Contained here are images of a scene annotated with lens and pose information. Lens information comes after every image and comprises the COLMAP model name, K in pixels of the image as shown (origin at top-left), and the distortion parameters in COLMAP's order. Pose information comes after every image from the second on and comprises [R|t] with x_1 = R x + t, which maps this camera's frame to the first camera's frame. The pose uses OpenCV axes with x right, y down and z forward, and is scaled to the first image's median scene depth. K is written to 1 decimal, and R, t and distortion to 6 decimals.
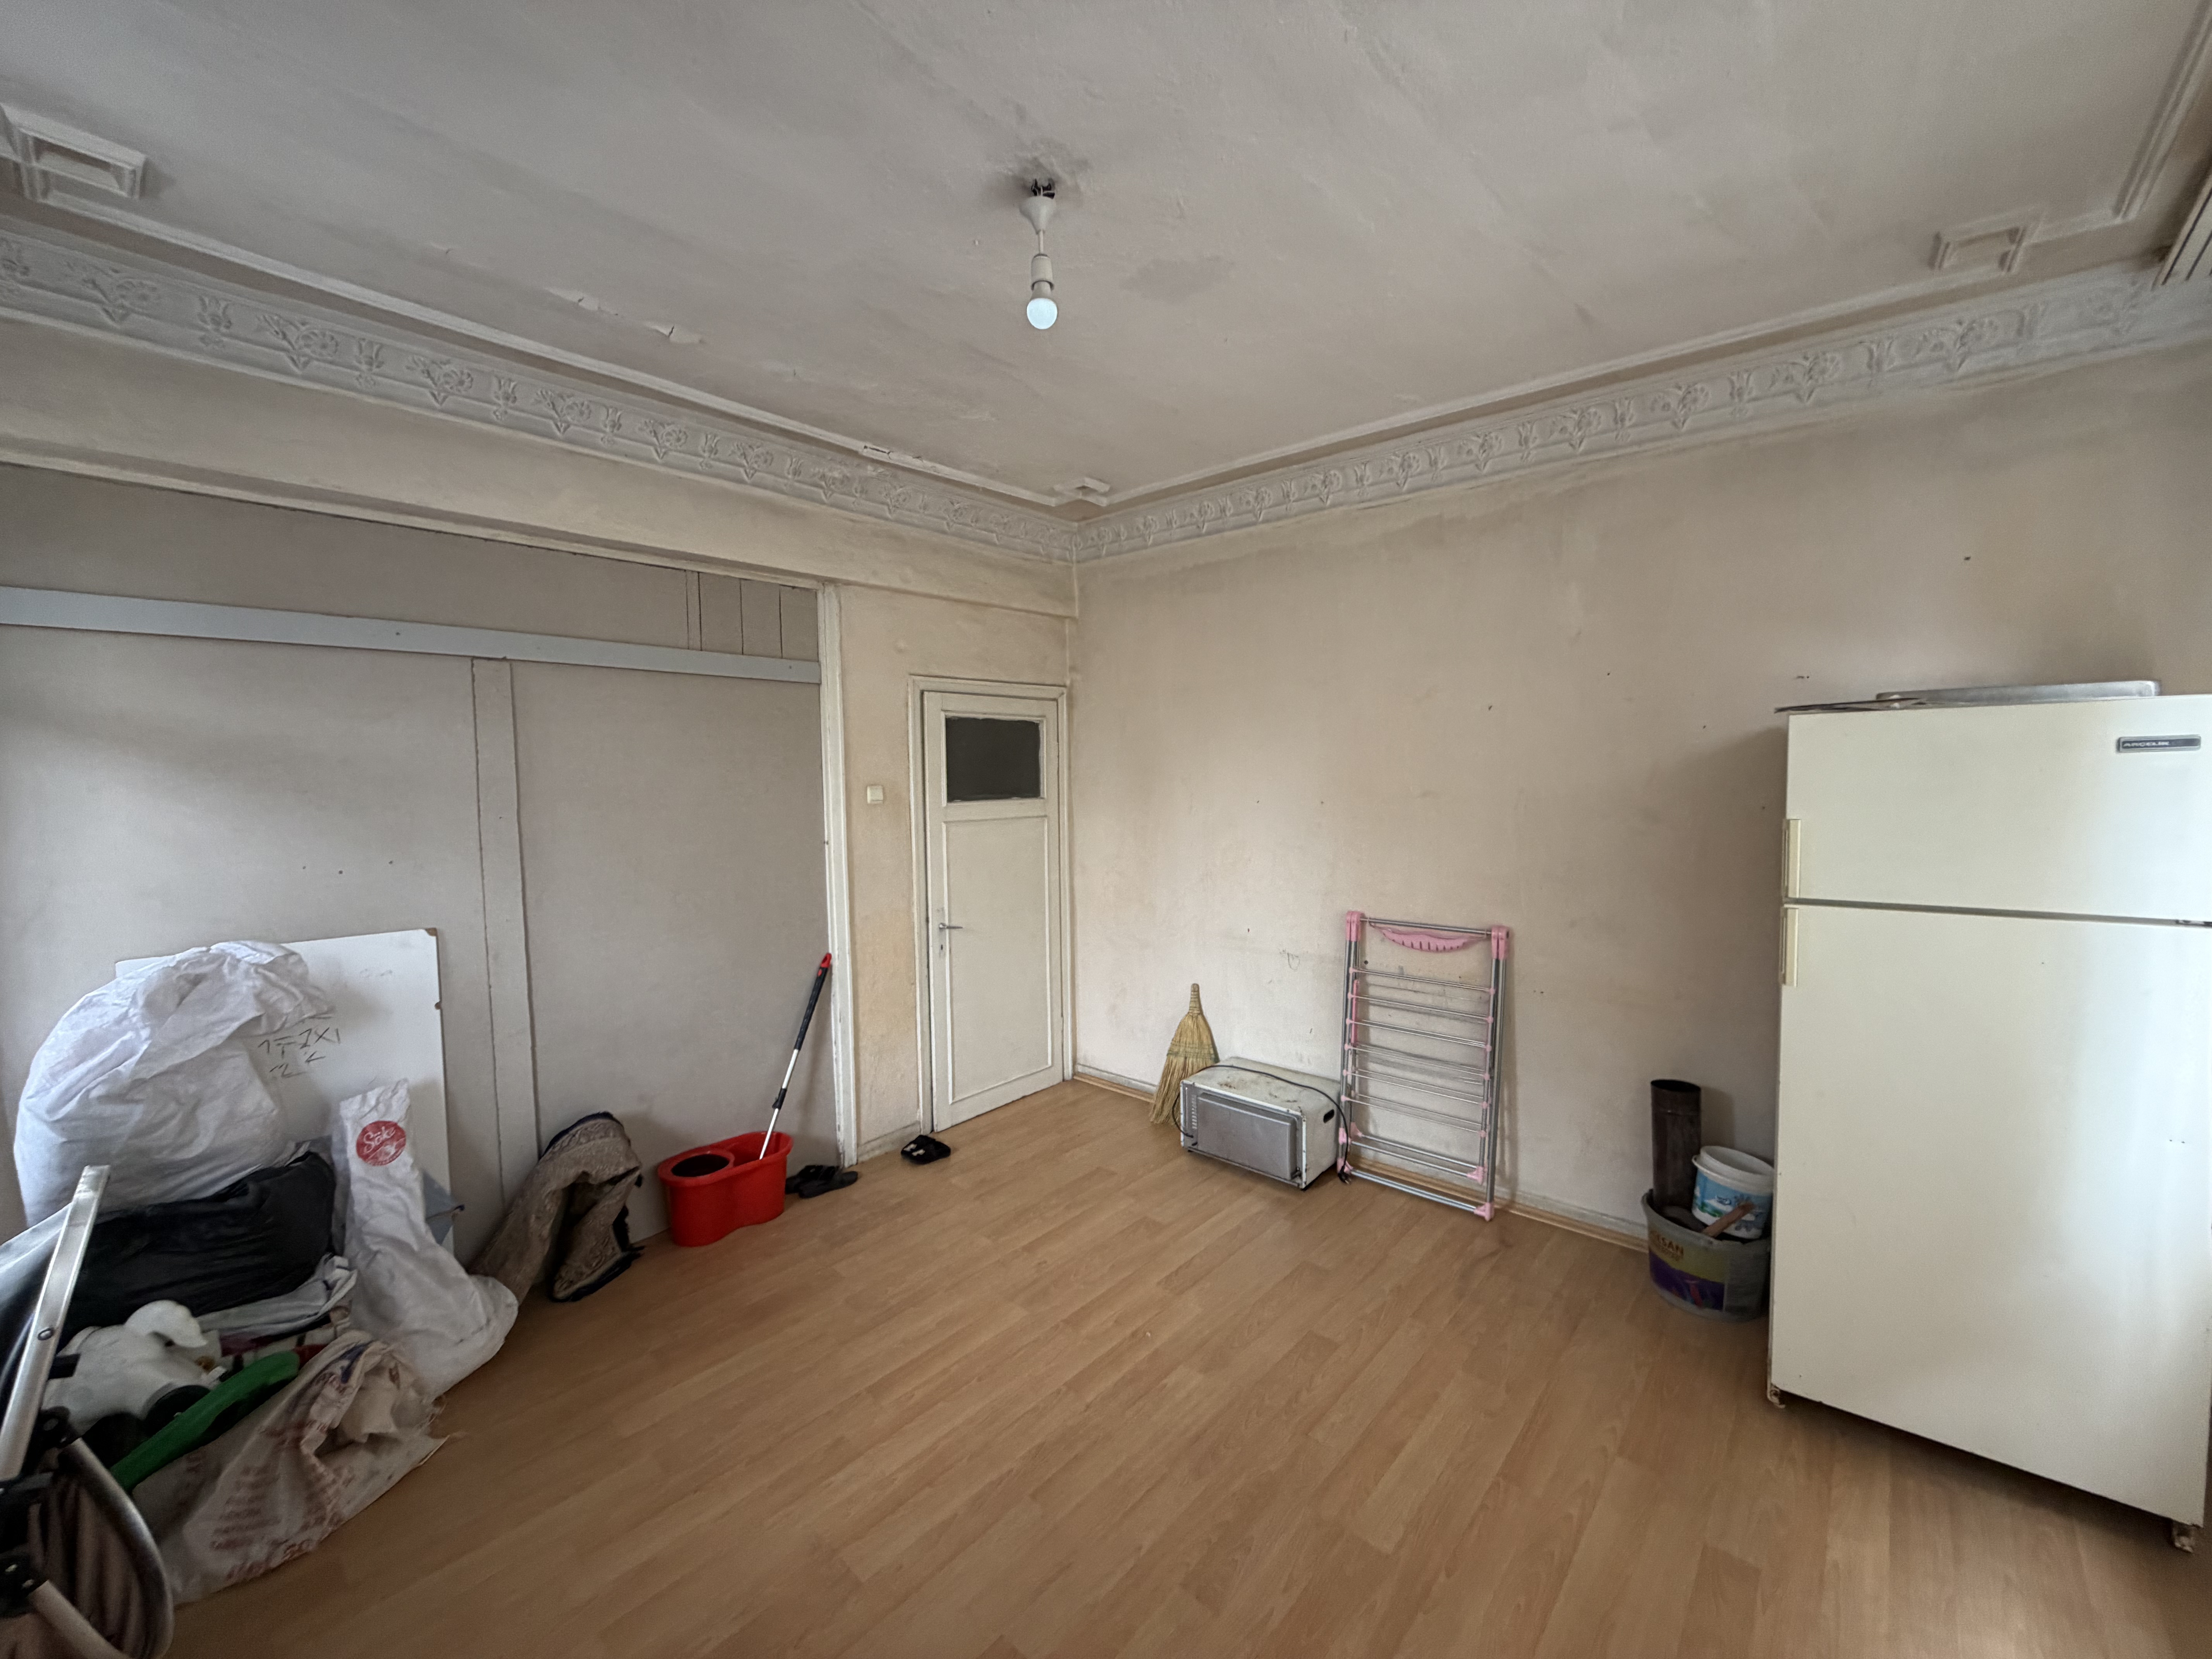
lens RADIAL K [[879.7, 0, 1102.0], [0, 879.7, 825.9], [0, 0, 1]] dist [-0.000425, 0.000077]
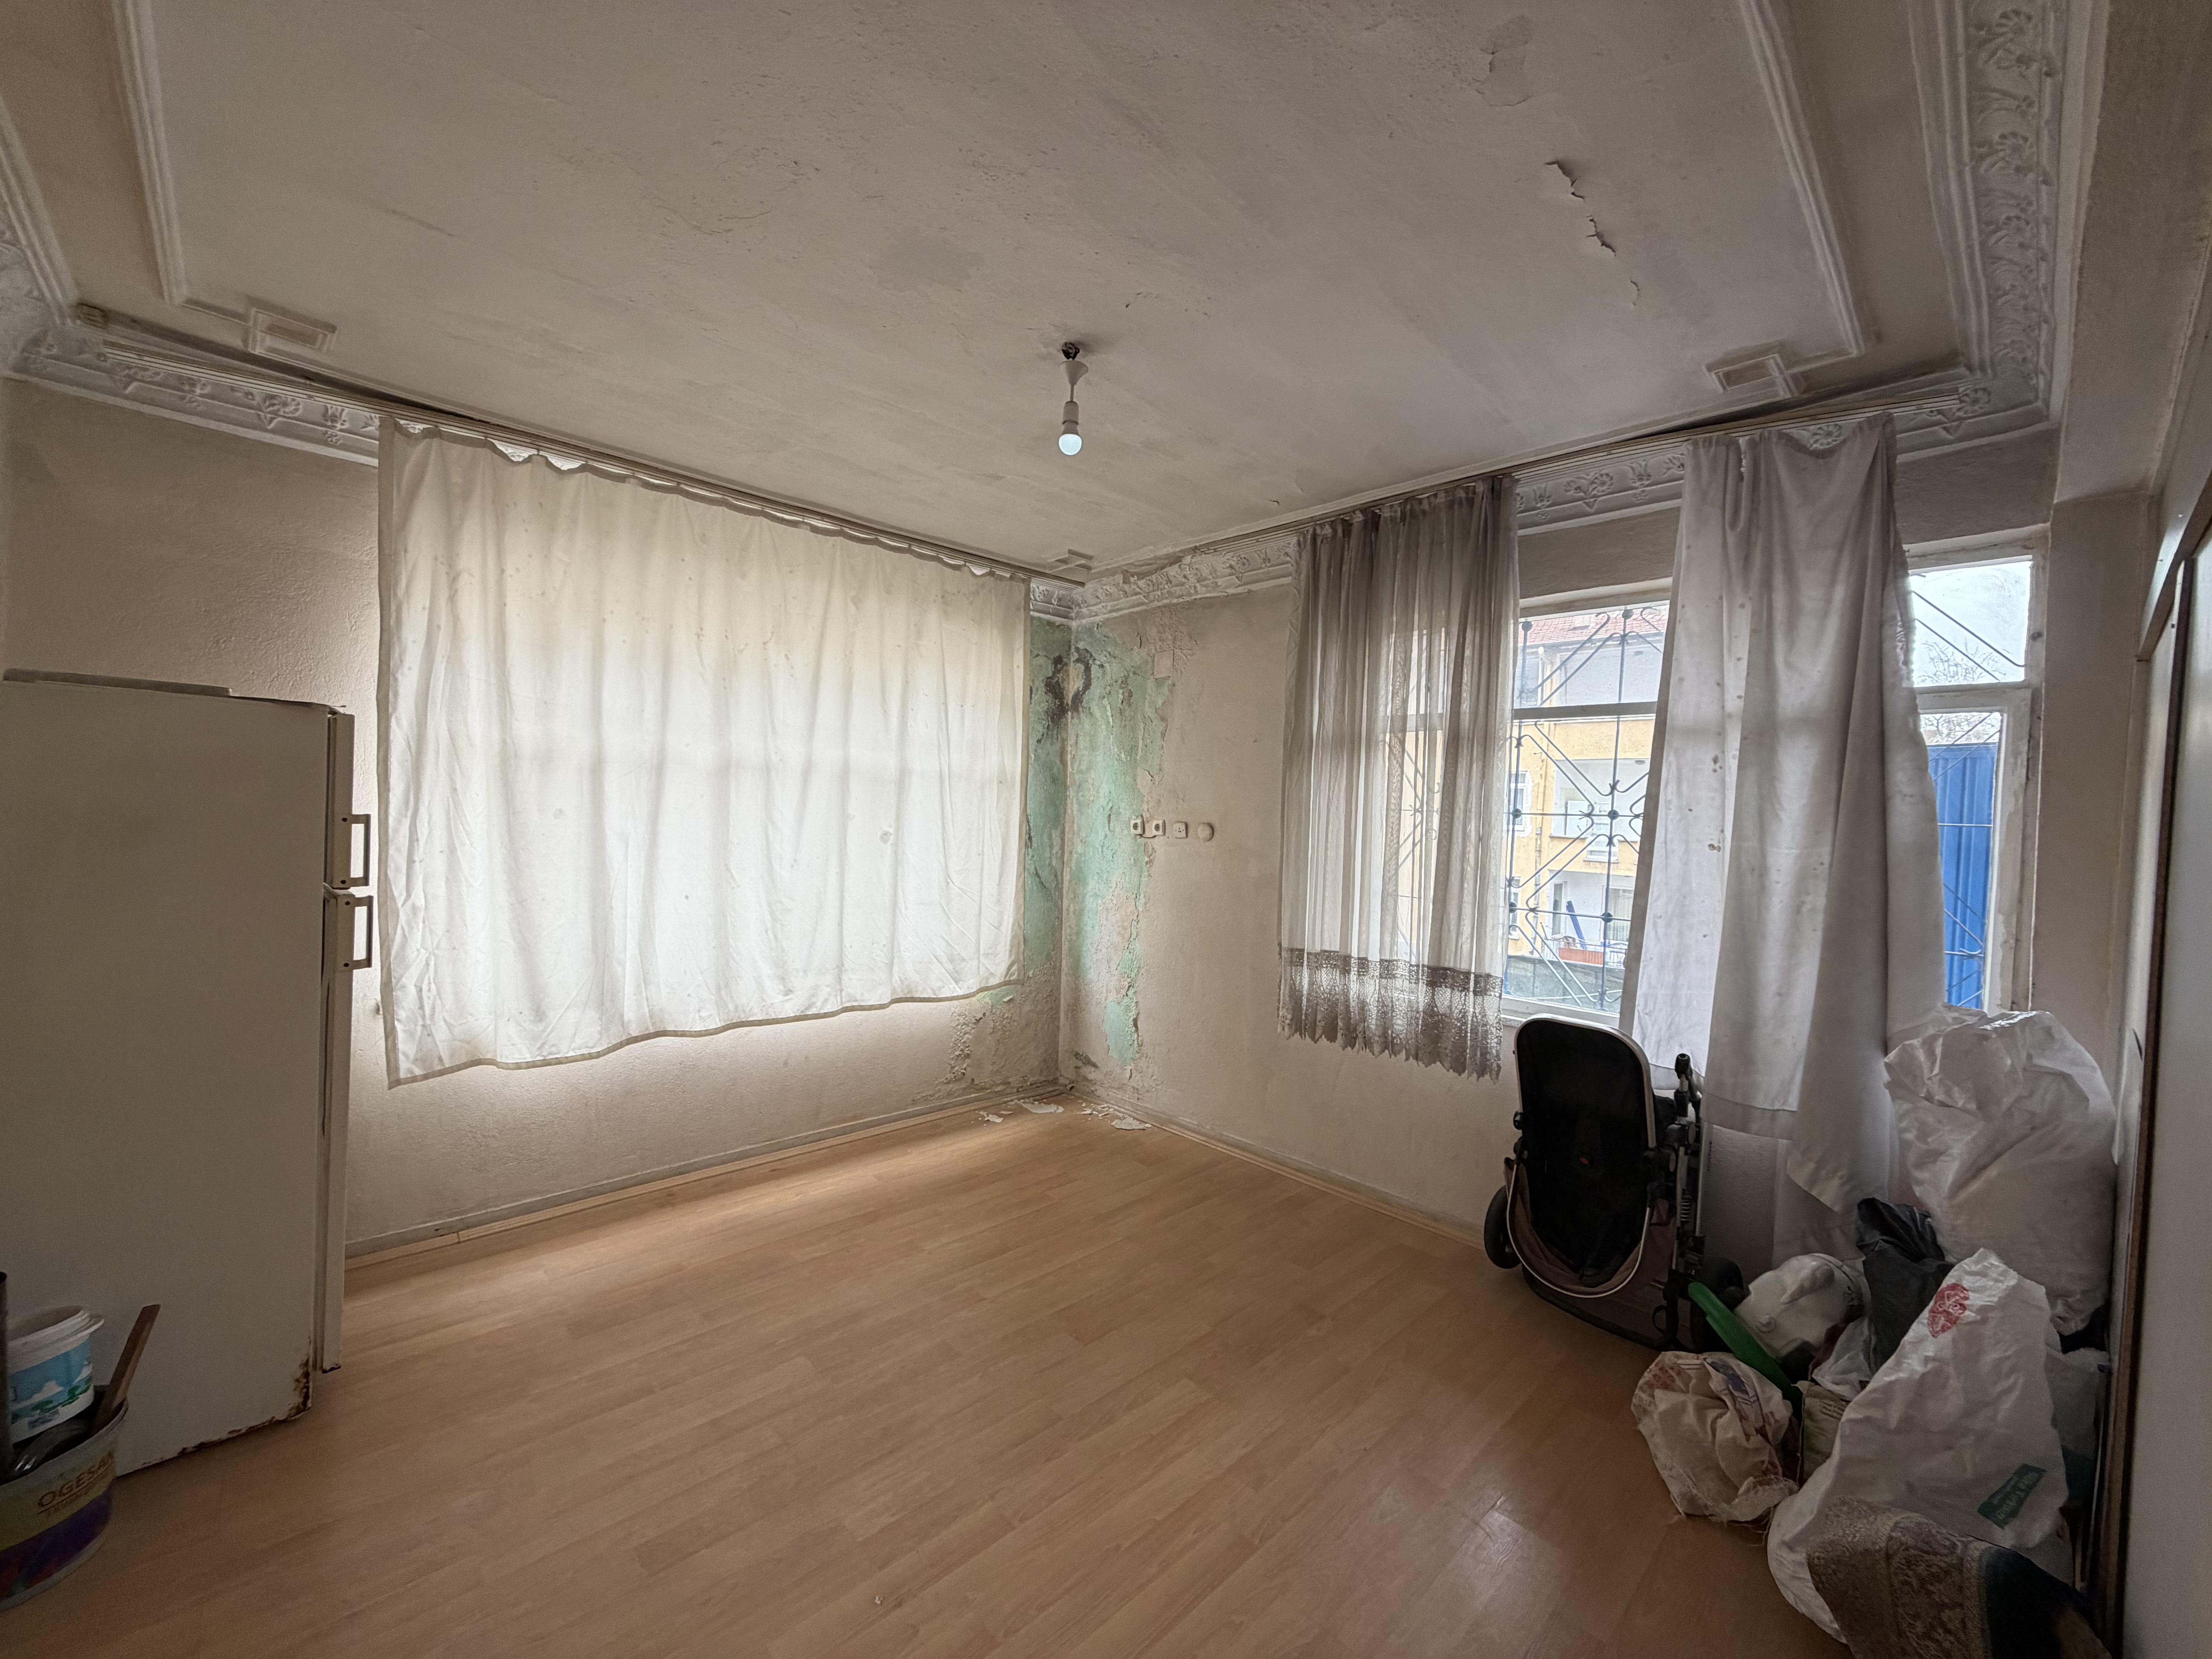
lens RADIAL K [[879.7, 0, 1102.0], [0, 879.7, 825.9], [0, 0, 1]] dist [-0.000425, 0.000077]
pose [[-0.996673, -0.029713, 0.075892, -0.203754], [-0.023255, 0.996144, 0.084591, -0.111593], [-0.078113, 0.082545, -0.993521, 2.150421]]
